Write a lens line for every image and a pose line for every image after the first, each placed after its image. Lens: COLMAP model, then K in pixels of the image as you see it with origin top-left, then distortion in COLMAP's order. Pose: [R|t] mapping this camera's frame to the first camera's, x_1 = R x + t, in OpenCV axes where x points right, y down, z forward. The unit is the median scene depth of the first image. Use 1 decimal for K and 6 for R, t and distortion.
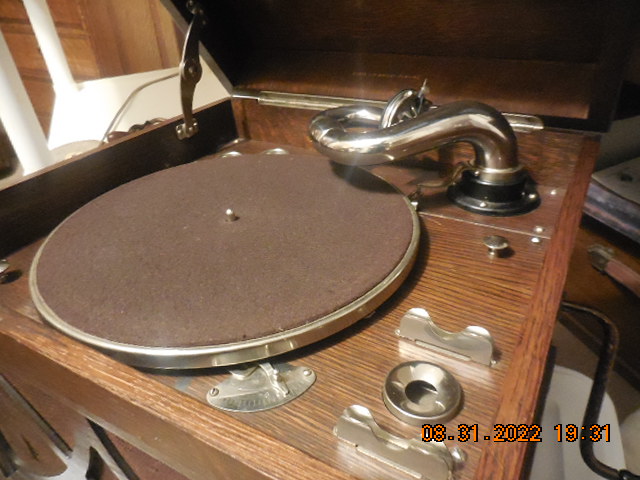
lens RADIAL K [[467.6, 0, 315.9], [0, 467.6, 233.3], [0, 0, 1]] dist [-0.011168, 0.003143]
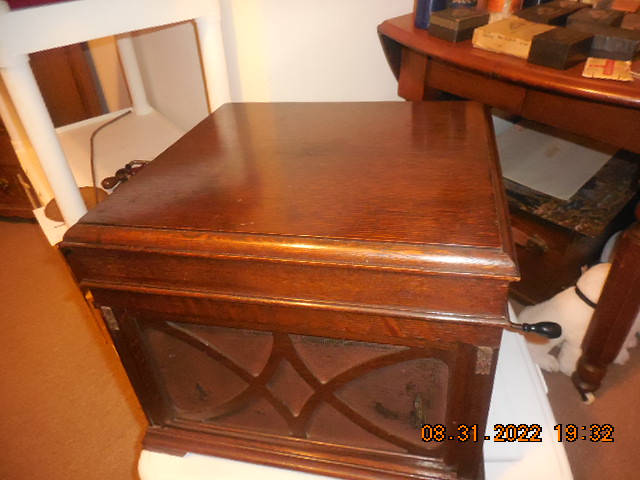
lens RADIAL K [[467.6, 0, 313.9], [0, 467.6, 233.6], [0, 0, 1]] dist [-0.011168, 0.003143]
pose [[0.955108, -0.173339, 0.240253, -0.458815], [0.170047, 0.984831, 0.034532, -0.054152], [-0.242594, 0.007873, 0.970096, -0.540339]]
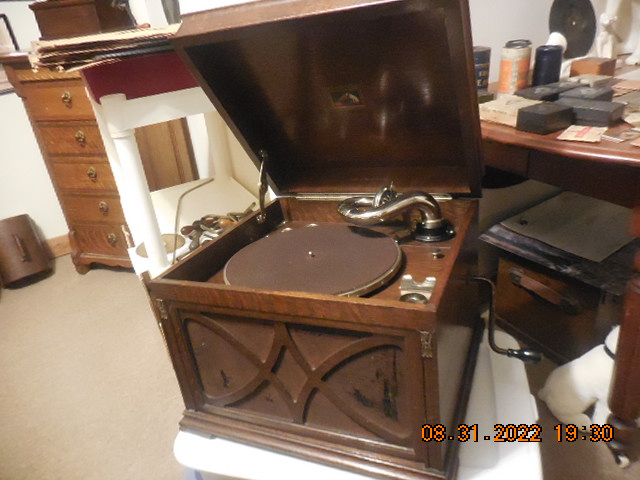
lens RADIAL K [[467.6, 0, 316.2], [0, 467.6, 235.6], [0, 0, 1]] dist [-0.011168, 0.003143]
pose [[0.991052, -0.102799, 0.085137, -0.287921], [0.115642, 0.979815, -0.163064, 0.194115], [-0.066656, 0.171451, 0.982935, -0.931100]]
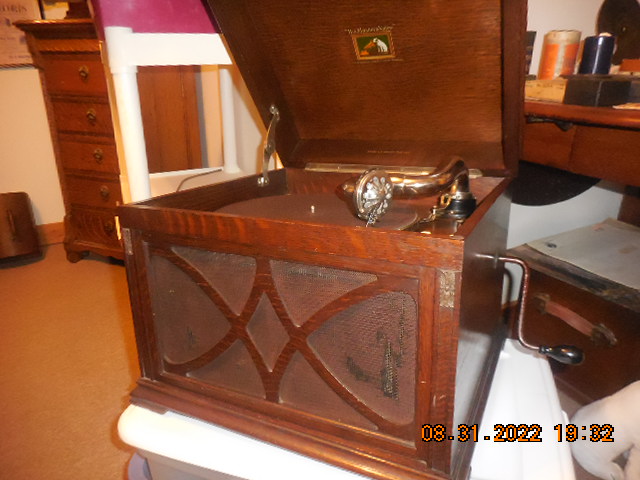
lens RADIAL K [[467.6, 0, 315.7], [0, 467.6, 238.2], [0, 0, 1]] dist [-0.011168, 0.003143]
pose [[0.997606, 0.020369, 0.066089, -0.252255], [-0.002312, 0.964931, -0.262493, 0.465451], [-0.069118, 0.261711, 0.962668, -0.591212]]
